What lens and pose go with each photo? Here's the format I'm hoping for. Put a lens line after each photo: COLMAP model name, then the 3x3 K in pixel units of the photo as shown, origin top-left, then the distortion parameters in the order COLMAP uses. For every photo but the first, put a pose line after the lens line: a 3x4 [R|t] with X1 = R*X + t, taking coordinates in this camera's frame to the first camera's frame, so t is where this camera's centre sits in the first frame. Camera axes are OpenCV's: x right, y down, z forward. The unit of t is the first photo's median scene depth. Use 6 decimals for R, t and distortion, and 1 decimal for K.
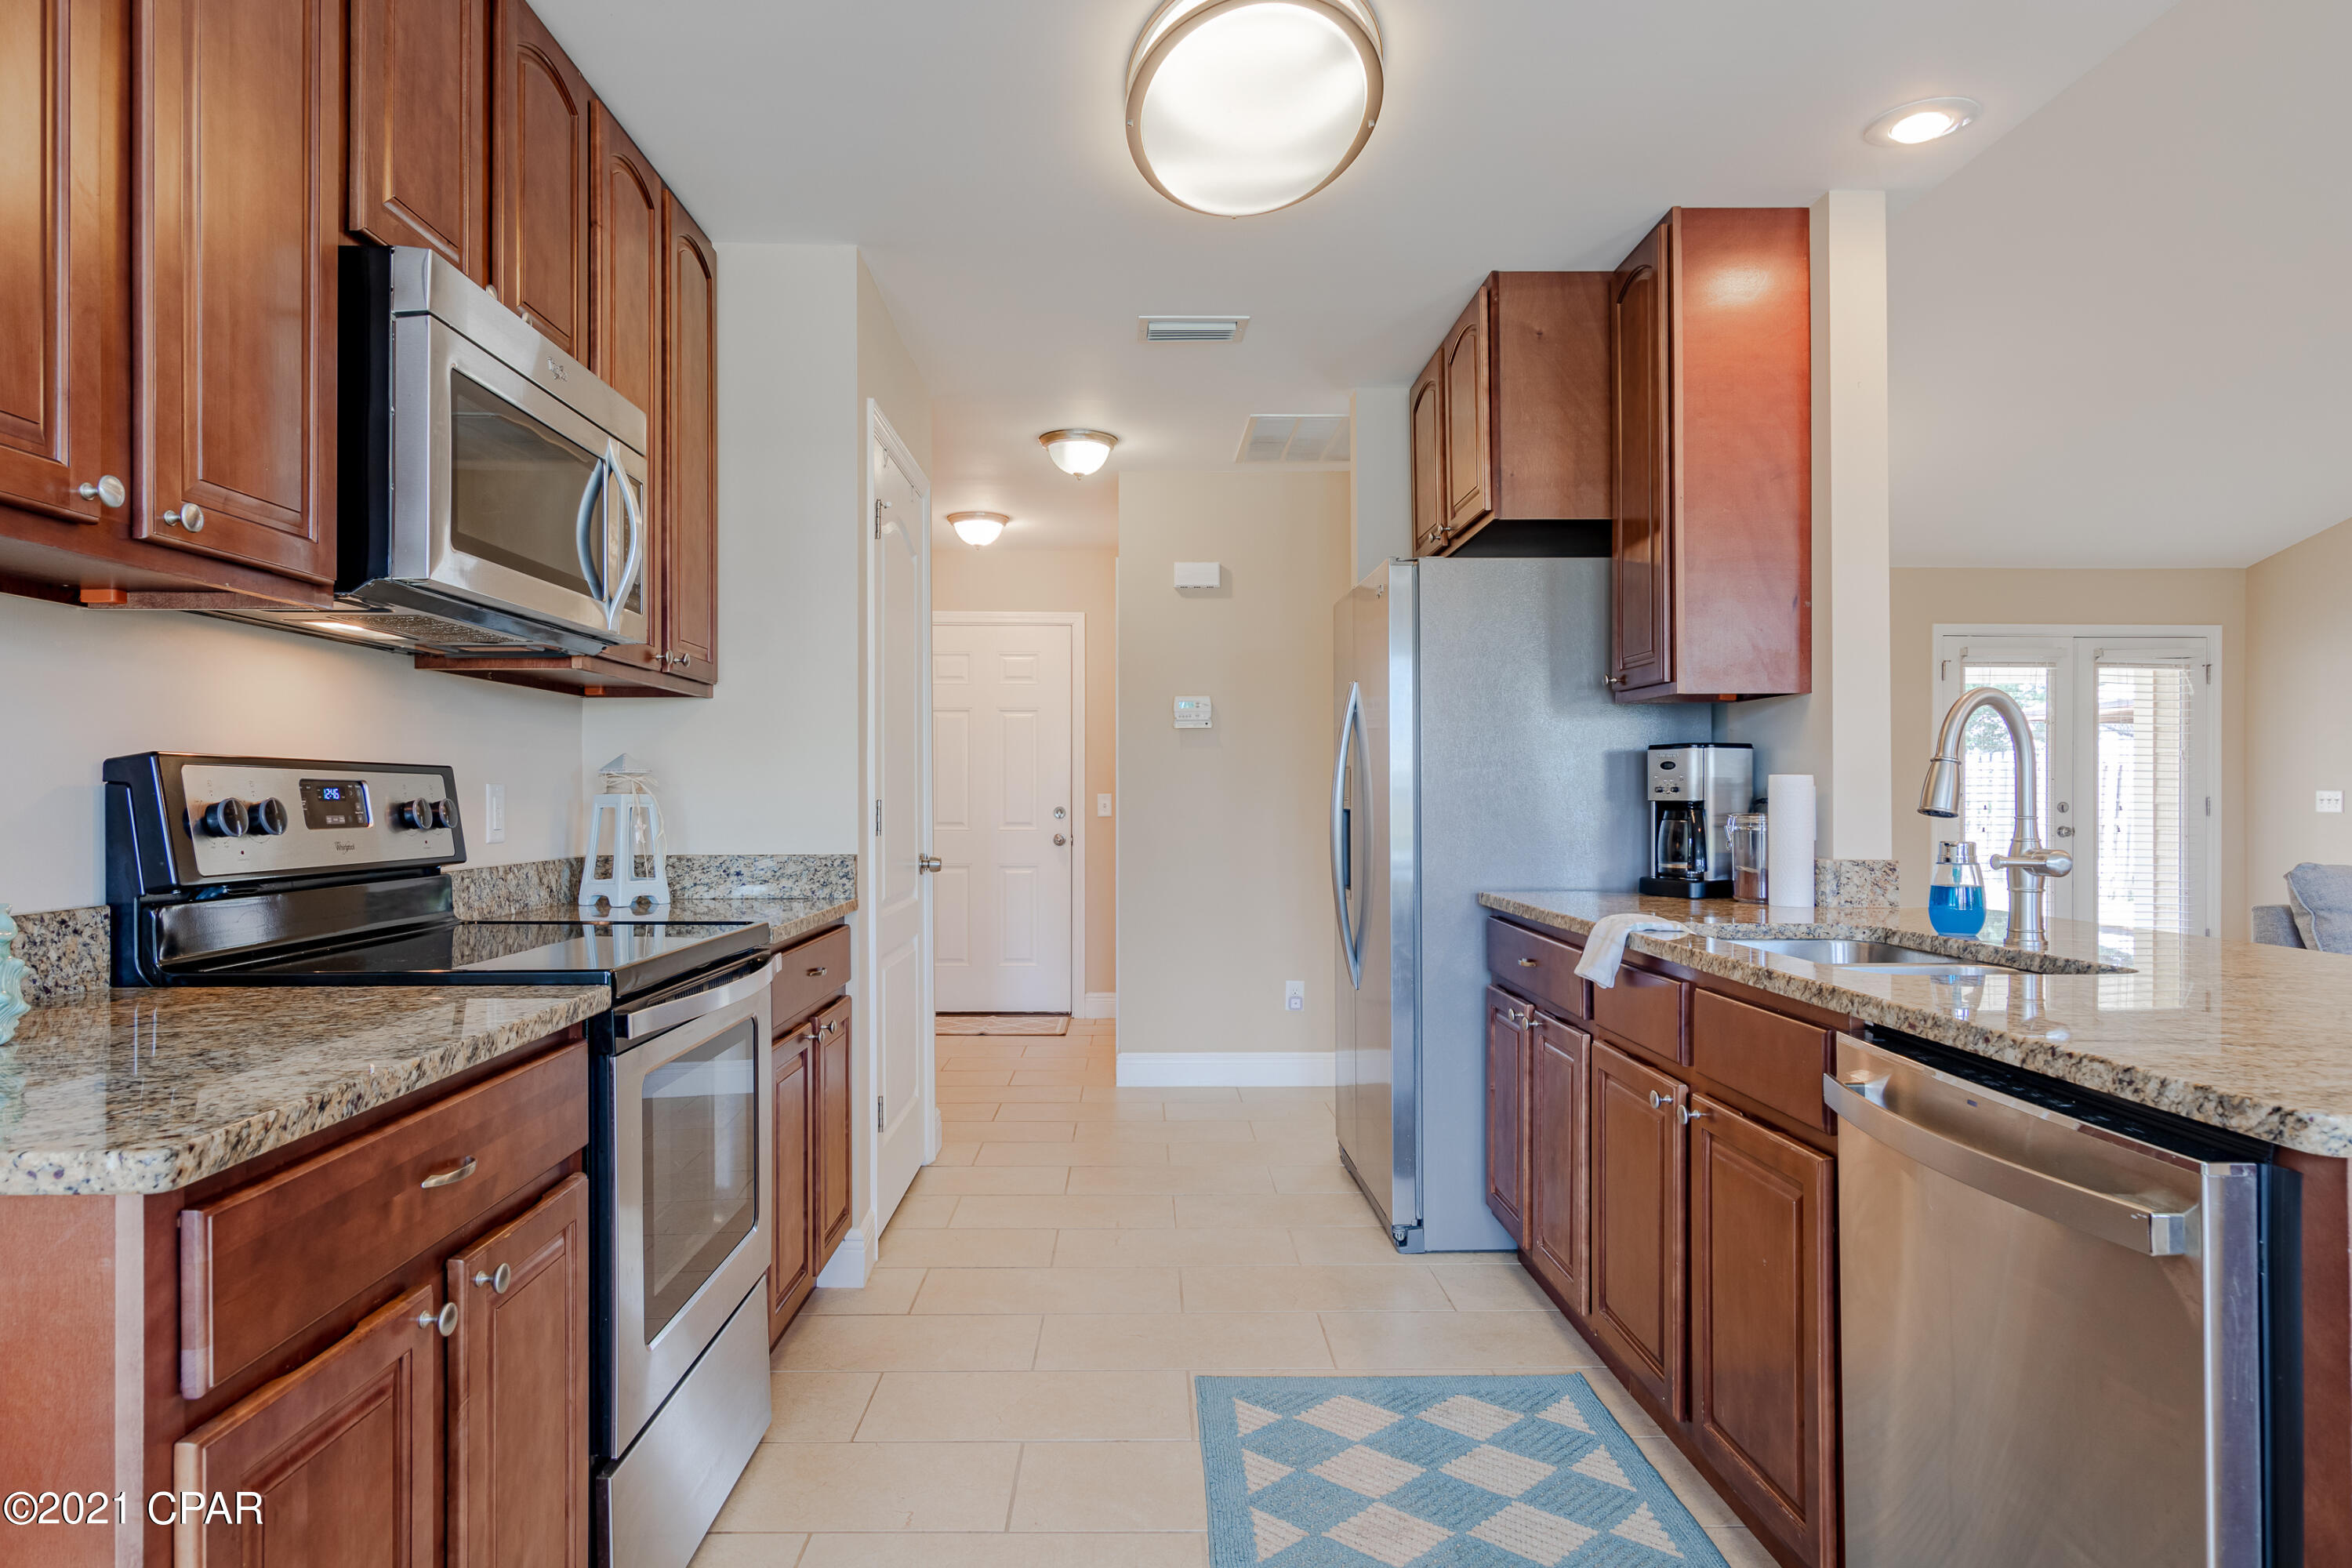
lens RADIAL K [[1392.3, 0, 1166.9], [0, 1392.3, 791.6], [0, 0, 1]] dist [-0.002892, 0.000226]
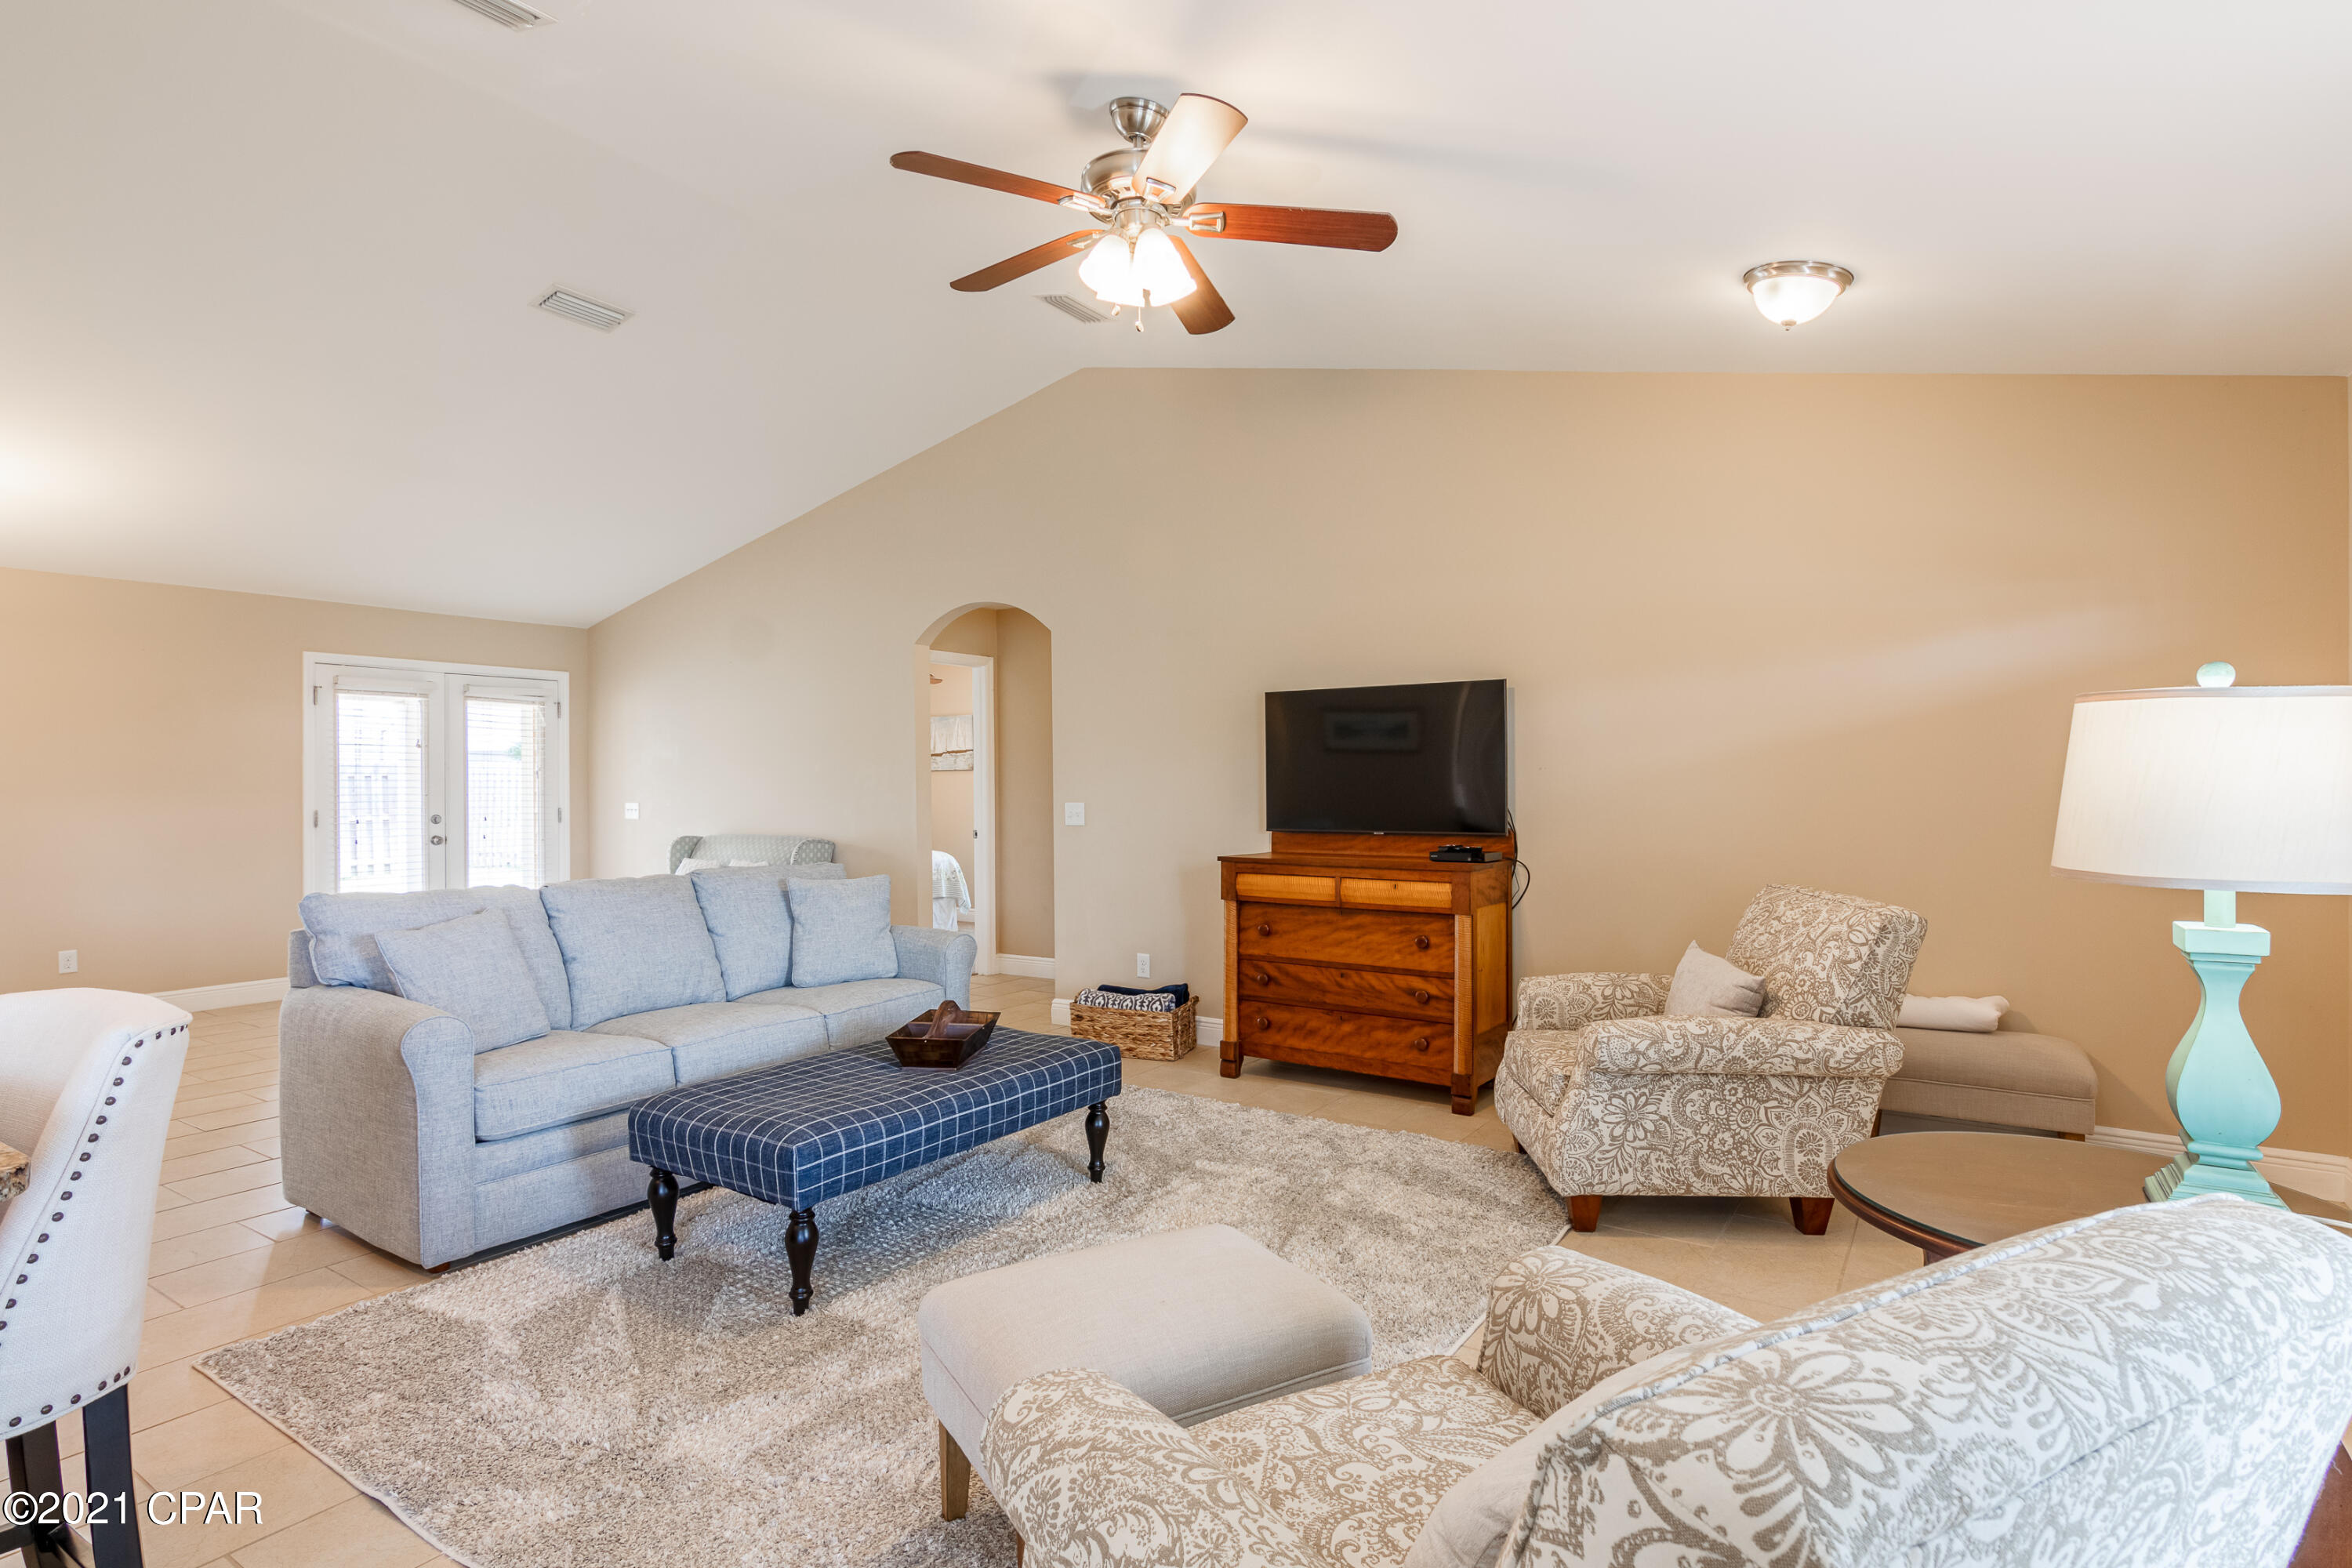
lens RADIAL K [[1192.7, 0, 1155.4], [0, 1192.7, 785.5], [0, 0, 1]] dist [-0.000458, 0.000042]
pose [[0.578538, -0.006272, 0.815631, 0.442460], [0.006283, 0.999975, 0.003232, -0.040187], [-0.815631, 0.003255, 0.578563, -0.163880]]
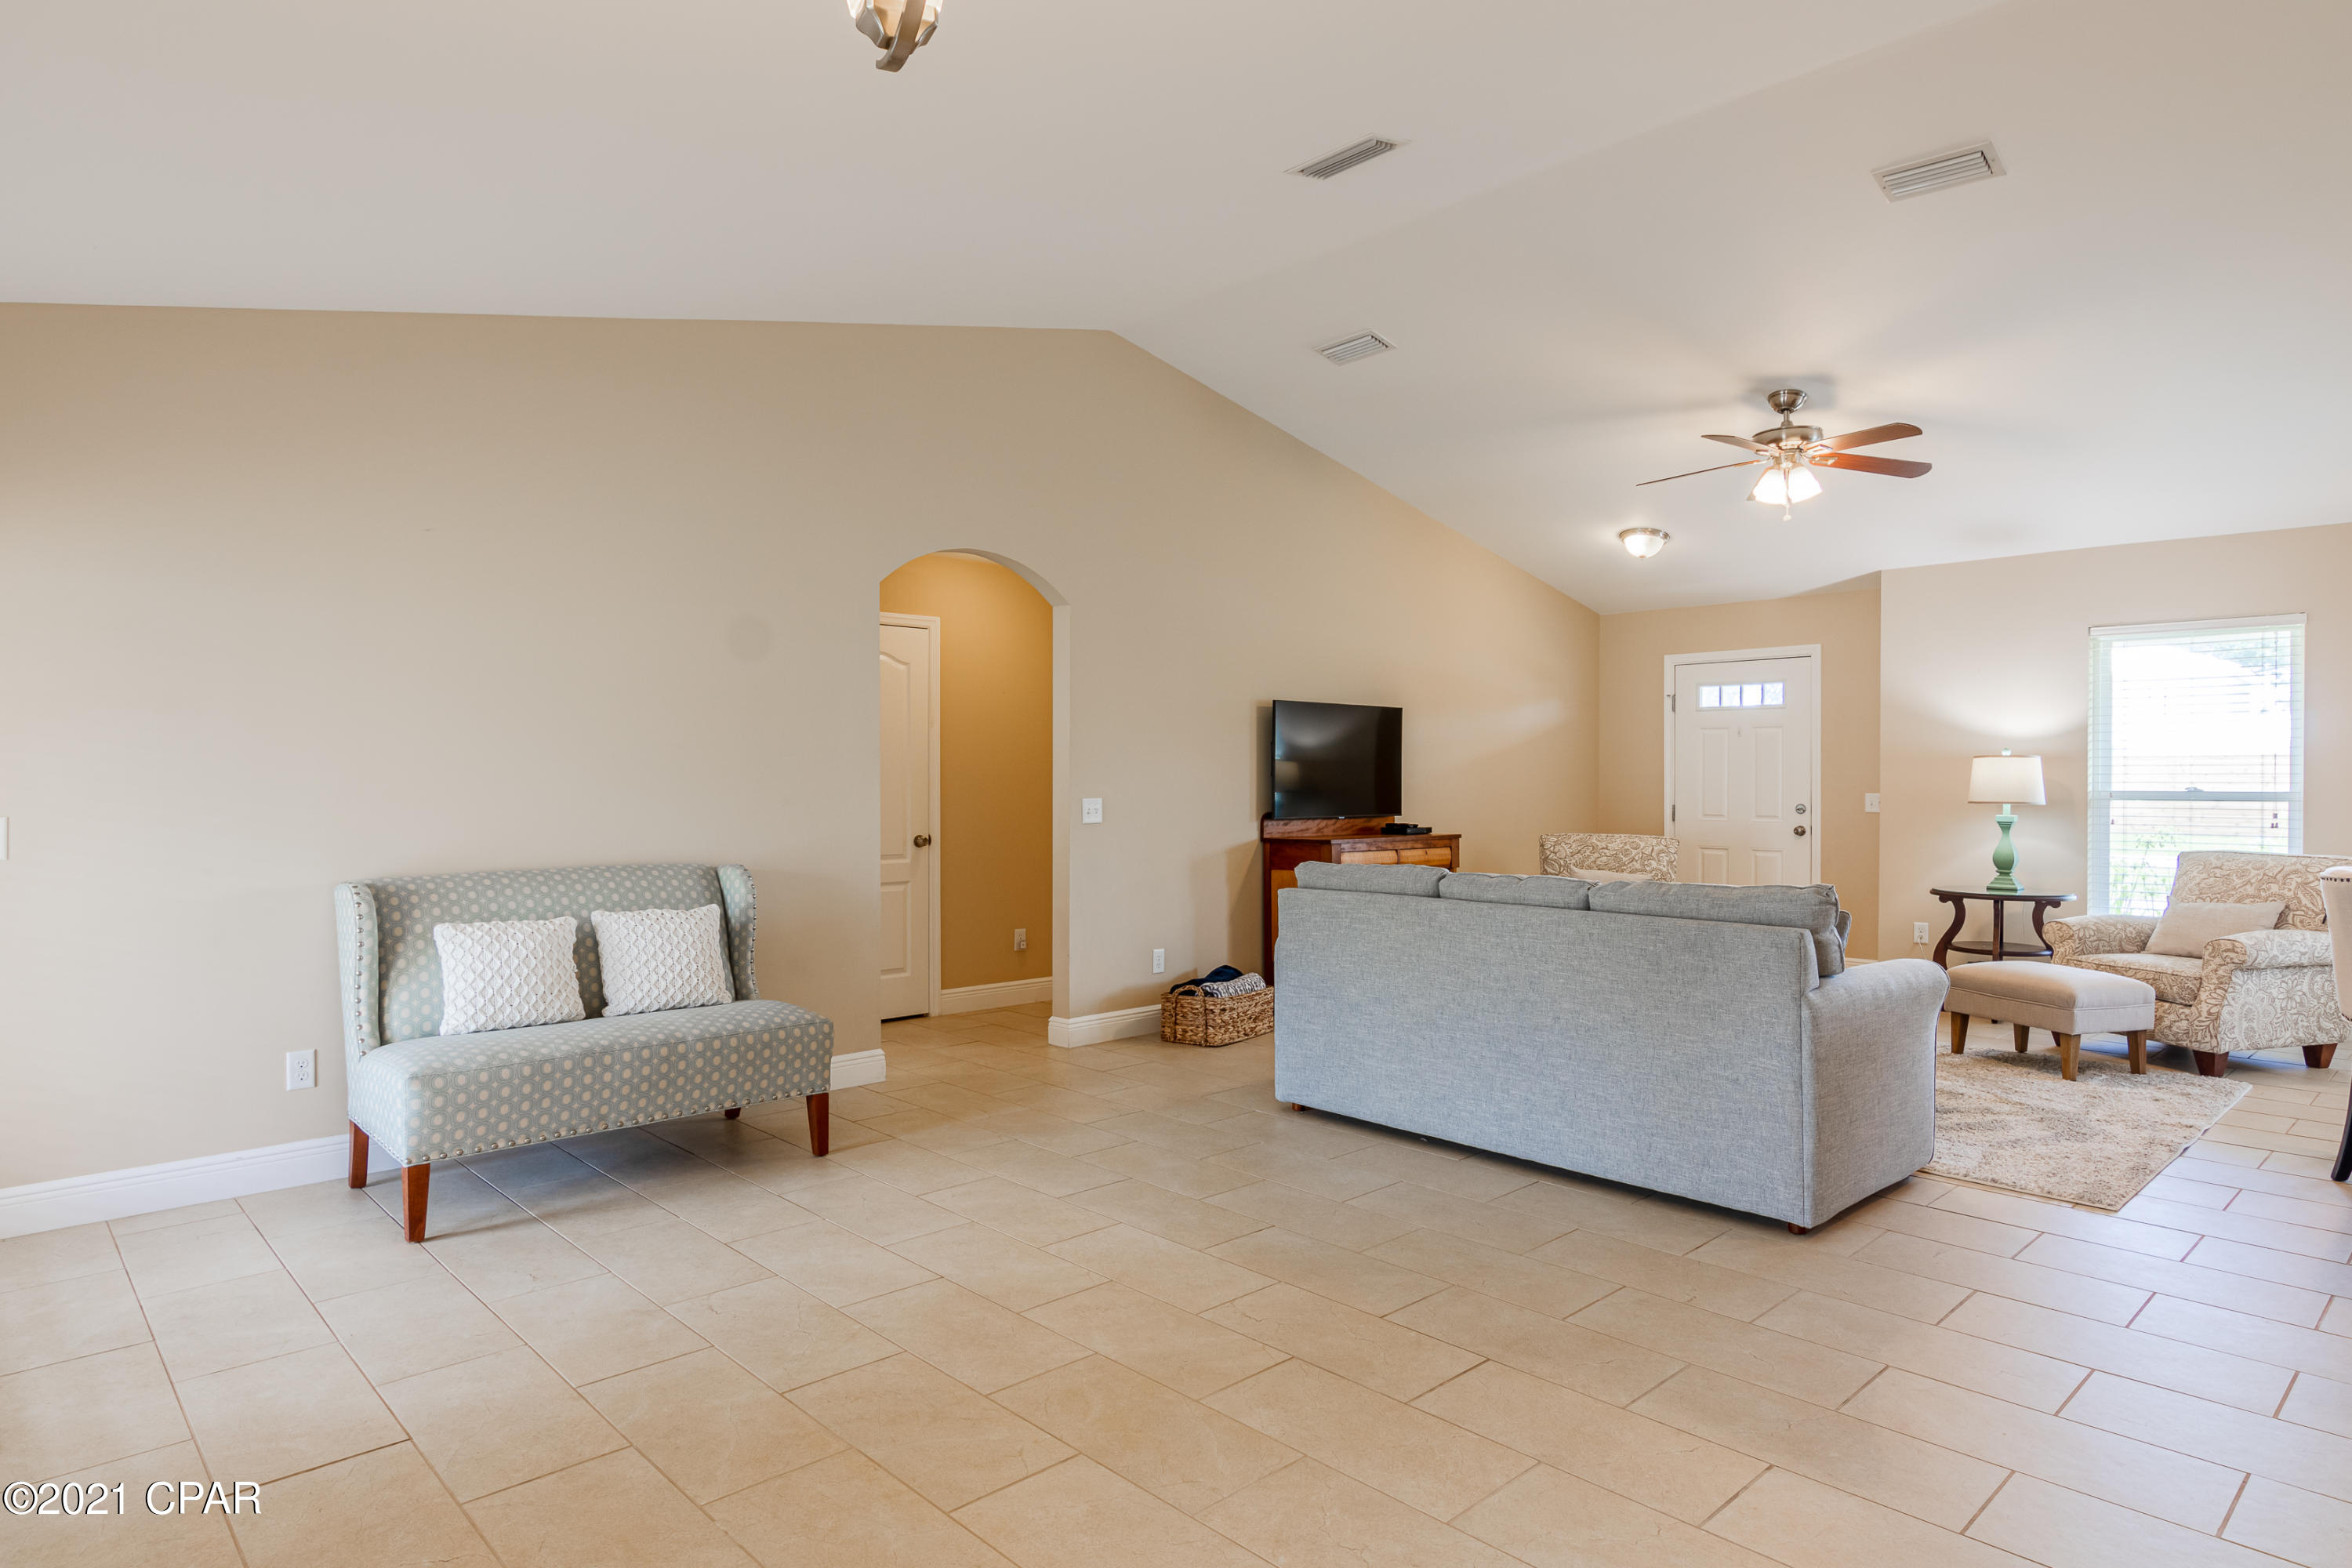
lens RADIAL K [[1324.1, 0, 1176.0], [0, 1324.1, 784.0], [0, 0, 1]] dist [0.002033, 0.000188]
pose [[-0.679088, -0.002503, 0.734053, 0.414838], [-0.000769, 0.999996, 0.002699, -0.033325], [-0.734057, 0.001269, -0.679087, 2.277079]]
